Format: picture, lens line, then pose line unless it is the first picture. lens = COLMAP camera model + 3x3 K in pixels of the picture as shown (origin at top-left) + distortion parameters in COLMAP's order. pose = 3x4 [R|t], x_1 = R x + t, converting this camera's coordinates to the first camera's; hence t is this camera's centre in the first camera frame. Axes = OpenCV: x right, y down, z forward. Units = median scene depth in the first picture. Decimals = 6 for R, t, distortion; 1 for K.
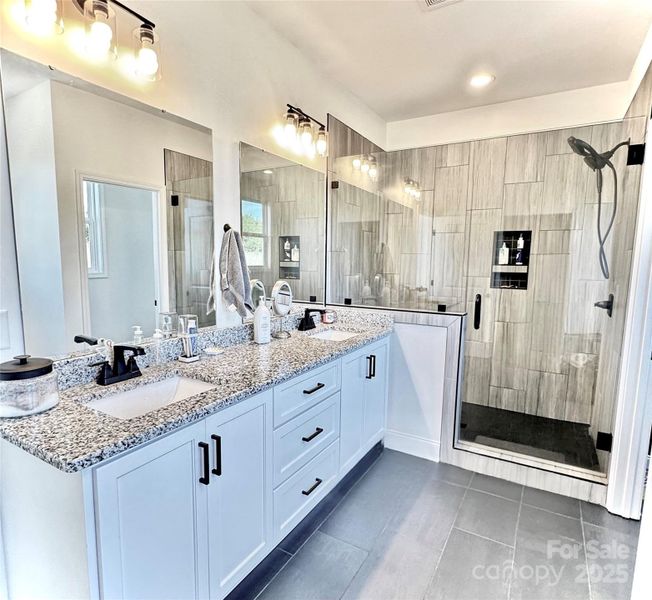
lens RADIAL K [[385.7, 0, 326.1], [0, 385.7, 307.3], [0, 0, 1]] dist [0.000984, 0.000627]
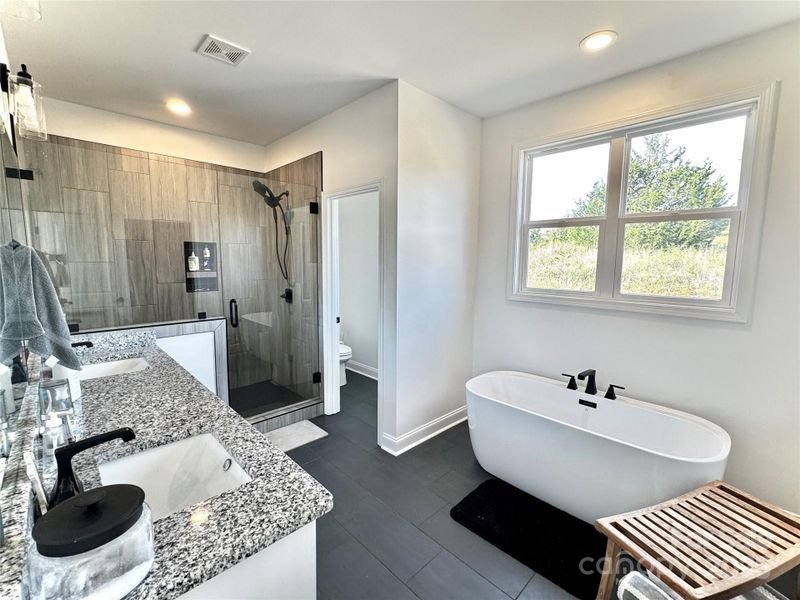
lens RADIAL K [[356.0, 0, 400.0], [0, 356.0, 300.0], [0, 0, 1]] dist [-0.001181, -0.000079]
pose [[0.267039, -0.120367, 0.956139, -0.412897], [0.113157, 0.989222, 0.092929, -0.057707], [-0.957019, 0.083378, 0.277781, 0.140751]]
